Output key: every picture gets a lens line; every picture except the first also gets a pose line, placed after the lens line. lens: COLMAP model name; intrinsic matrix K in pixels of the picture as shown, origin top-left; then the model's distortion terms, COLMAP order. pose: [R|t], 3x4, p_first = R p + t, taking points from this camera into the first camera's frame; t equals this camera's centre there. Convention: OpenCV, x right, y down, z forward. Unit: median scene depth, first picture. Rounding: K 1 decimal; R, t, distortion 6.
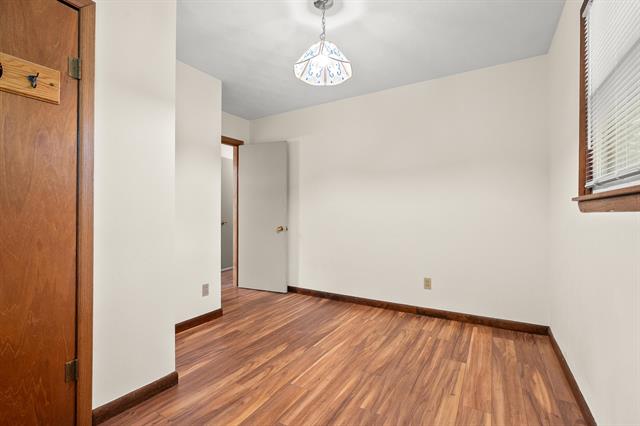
lens RADIAL K [[289.5, 0, 318.5], [0, 289.5, 213.3], [0, 0, 1]] dist [0.002103, 0.000427]
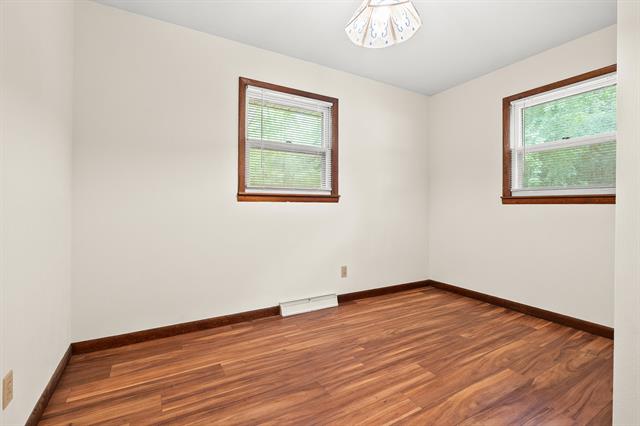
lens RADIAL K [[289.5, 0, 315.1], [0, 289.5, 209.8], [0, 0, 1]] dist [0.002103, 0.000427]
pose [[-0.872909, -0.015989, 0.487620, -0.227340], [-0.013199, 0.999871, 0.009157, 0.015678], [-0.487704, 0.001557, -0.873008, 1.893932]]
